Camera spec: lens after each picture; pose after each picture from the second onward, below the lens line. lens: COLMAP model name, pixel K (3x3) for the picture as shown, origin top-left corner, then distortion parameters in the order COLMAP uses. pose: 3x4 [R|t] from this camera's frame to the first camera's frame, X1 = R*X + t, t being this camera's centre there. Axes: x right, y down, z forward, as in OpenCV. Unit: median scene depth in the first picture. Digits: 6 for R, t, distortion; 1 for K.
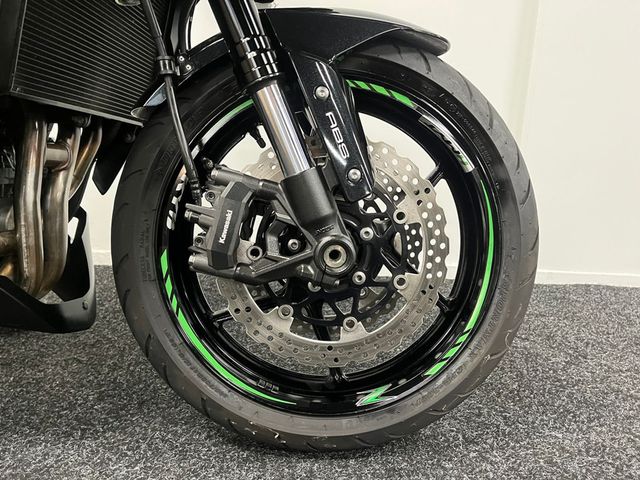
lens RADIAL K [[485.2, 0, 320.5], [0, 485.2, 239.1], [0, 0, 1]] dist [0.023117, 0.005853]
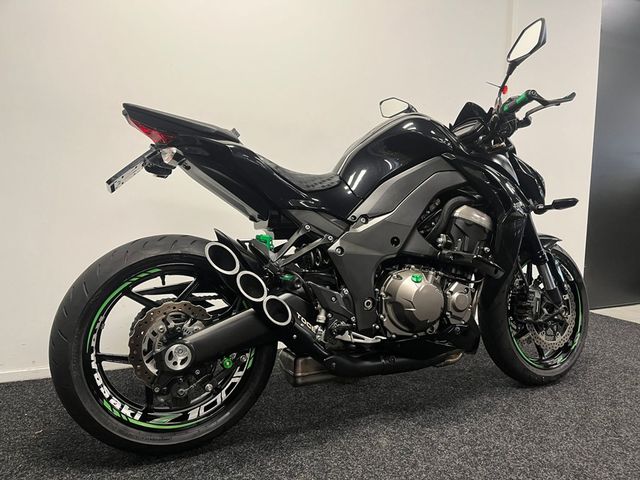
lens RADIAL K [[485.2, 0, 321.2], [0, 485.2, 246.3], [0, 0, 1]] dist [0.023117, 0.005853]
pose [[0.889033, -0.056196, 0.454381, -2.609893], [0.118867, 0.986738, -0.110537, -0.210189], [-0.442143, 0.152282, 0.883923, -1.120562]]
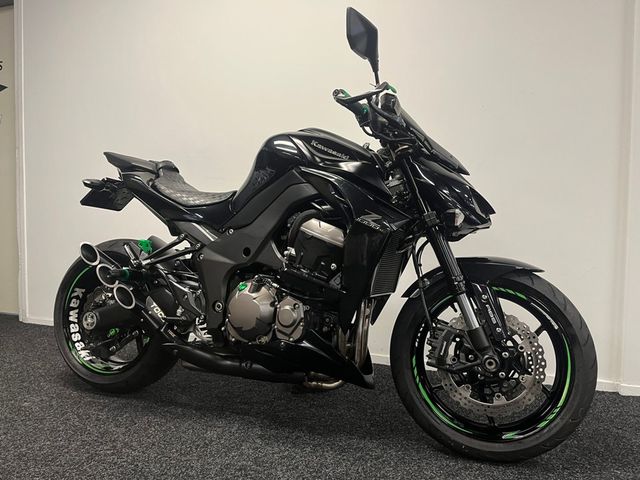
lens RADIAL K [[485.2, 0, 319.5], [0, 485.2, 238.9], [0, 0, 1]] dist [0.023117, 0.005853]
pose [[0.953872, -0.000542, -0.300213, -0.047965], [-0.061901, 0.978155, -0.198446, -0.035665], [0.293762, 0.207876, 0.933001, -1.462729]]
